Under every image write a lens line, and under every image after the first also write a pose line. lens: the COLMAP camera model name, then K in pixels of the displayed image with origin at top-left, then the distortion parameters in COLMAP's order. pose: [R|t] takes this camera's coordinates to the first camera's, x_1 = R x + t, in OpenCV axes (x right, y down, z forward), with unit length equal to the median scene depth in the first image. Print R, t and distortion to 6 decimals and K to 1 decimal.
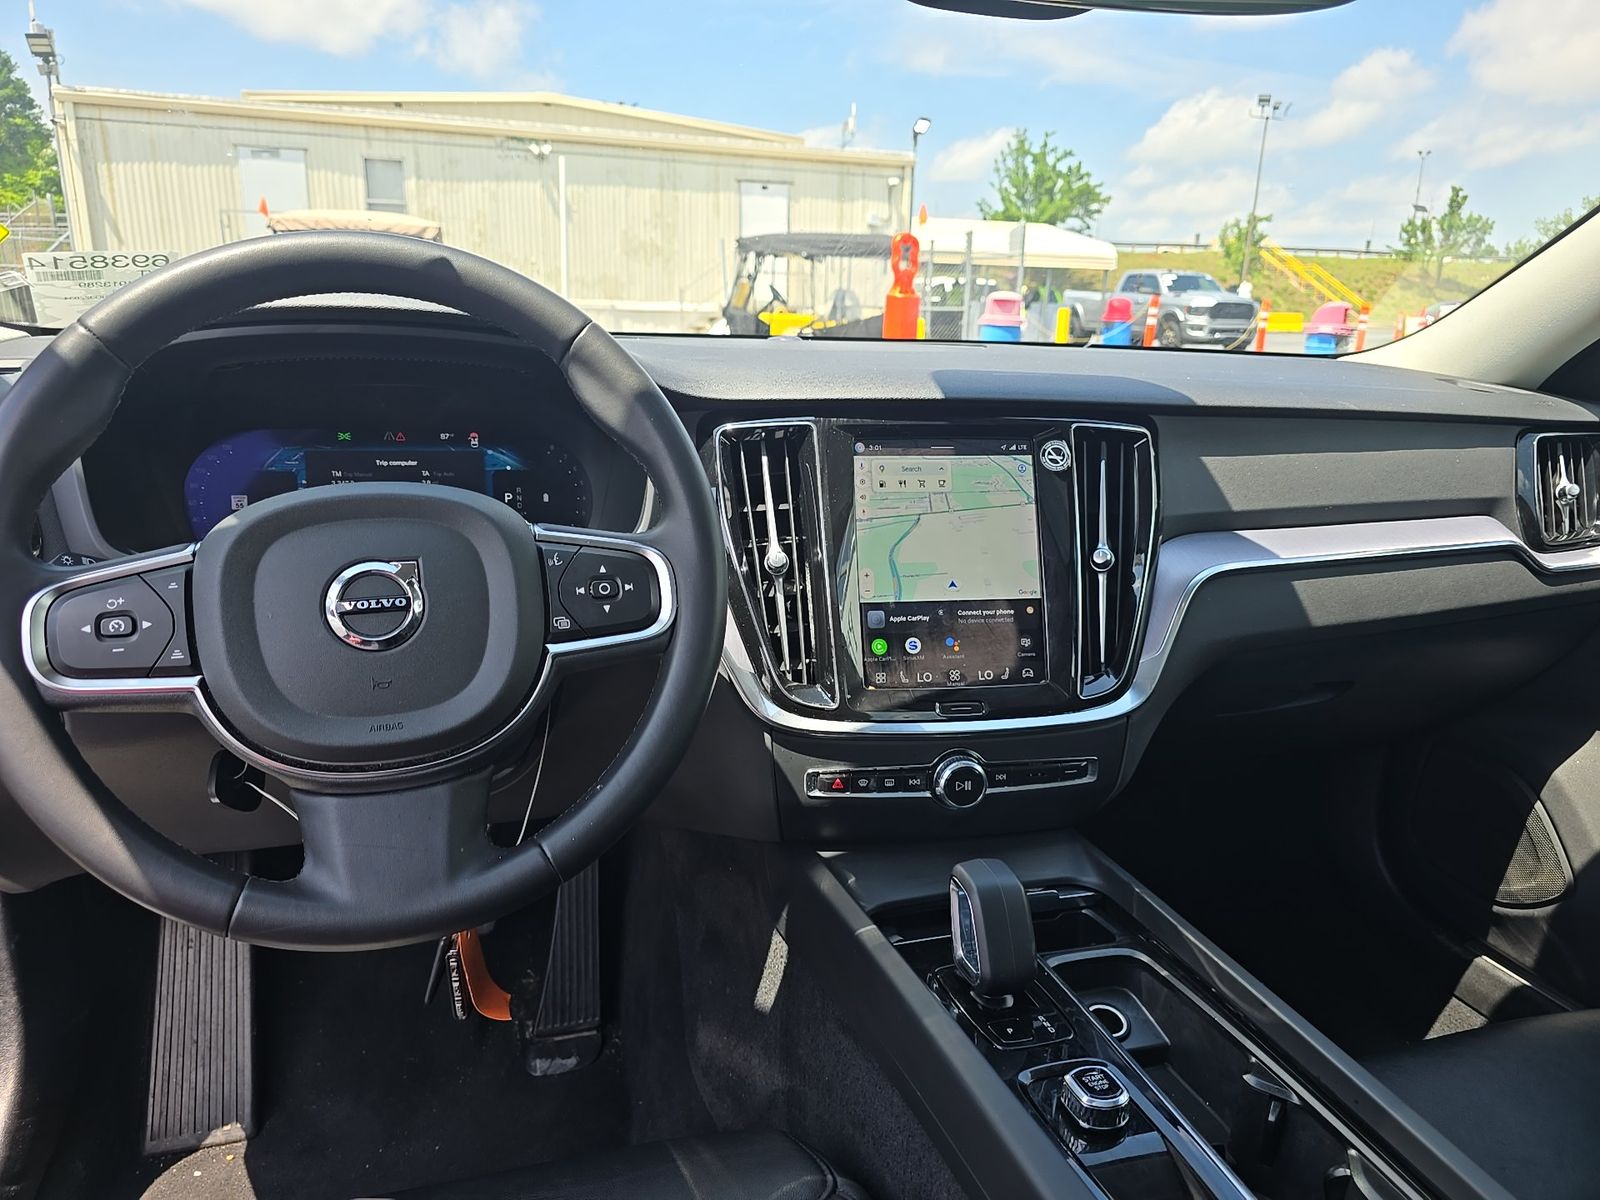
lens RADIAL K [[1064.8, 0, 800.0], [0, 1064.8, 600.0], [0, 0, 1]] dist [0.024190, -0.029623]
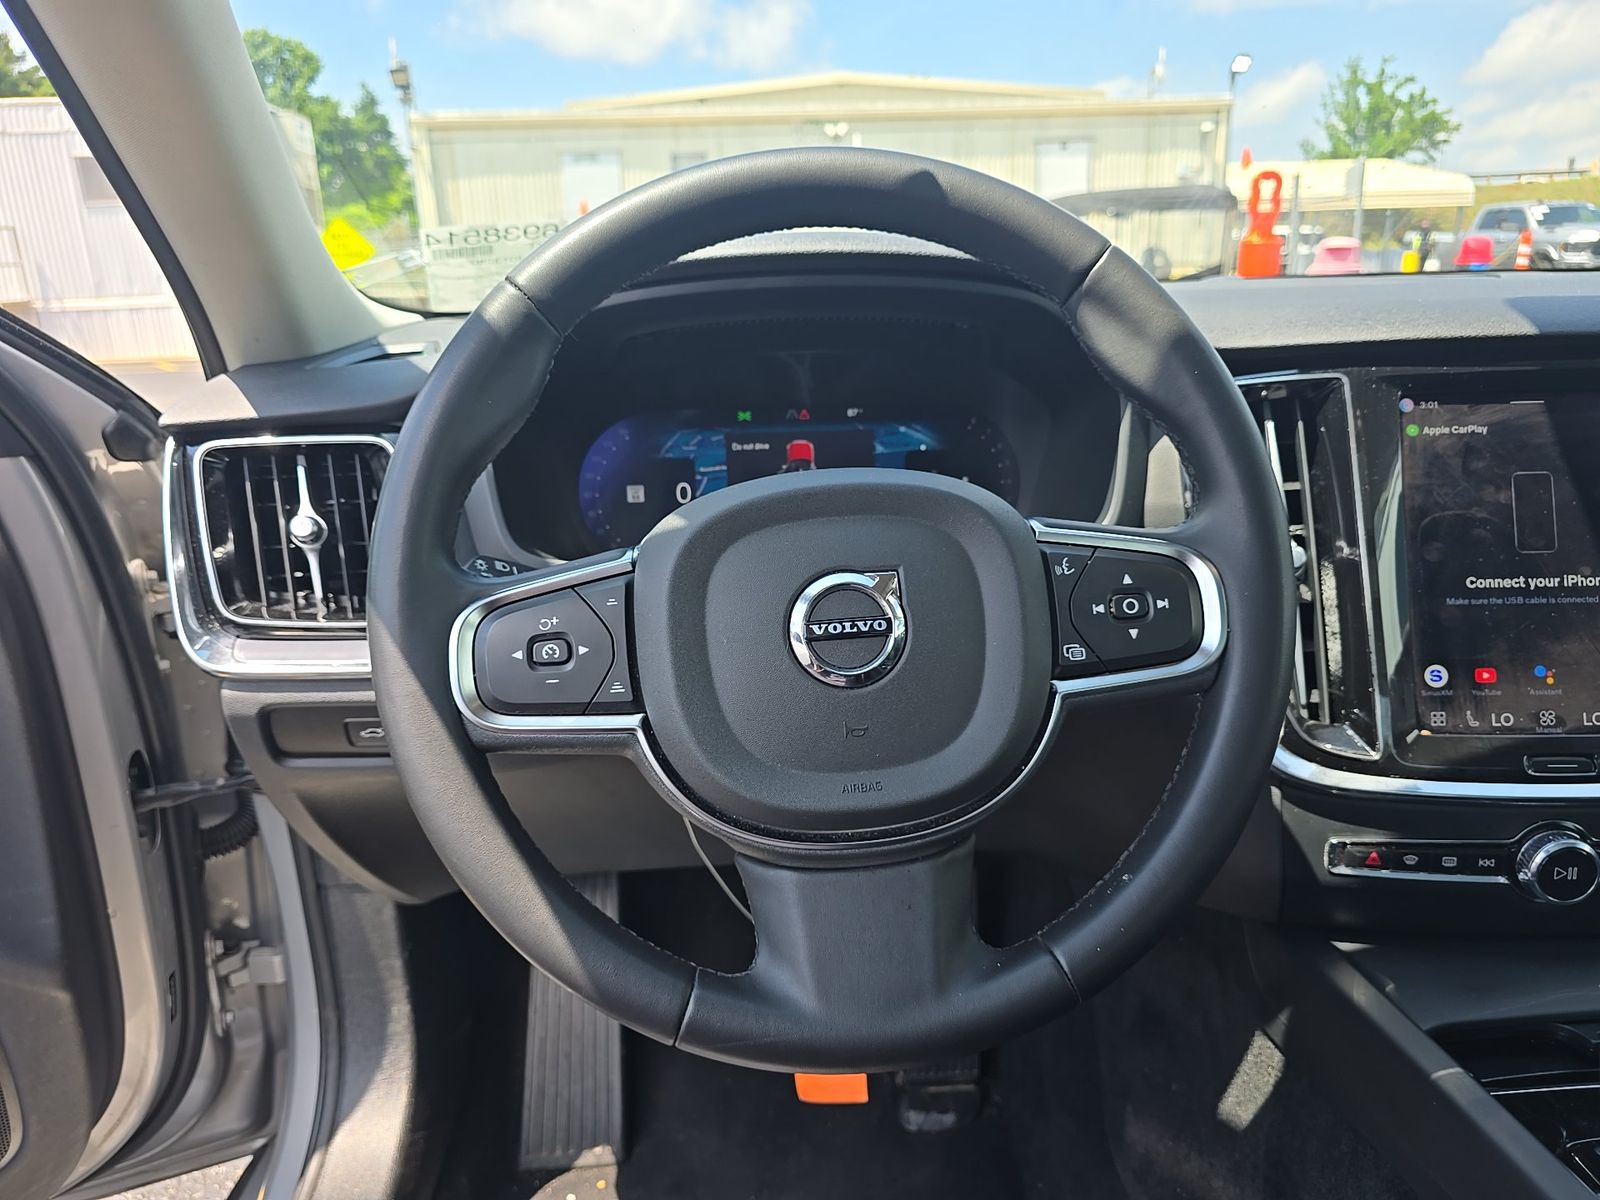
lens RADIAL K [[1064.8, 0, 800.0], [0, 1064.8, 600.0], [0, 0, 1]] dist [0.024190, -0.029623]
pose [[0.967155, 0.011118, -0.253943, -0.156626], [-0.006235, 0.999780, 0.020024, -0.020463], [0.254110, -0.017783, 0.967012, 0.165455]]
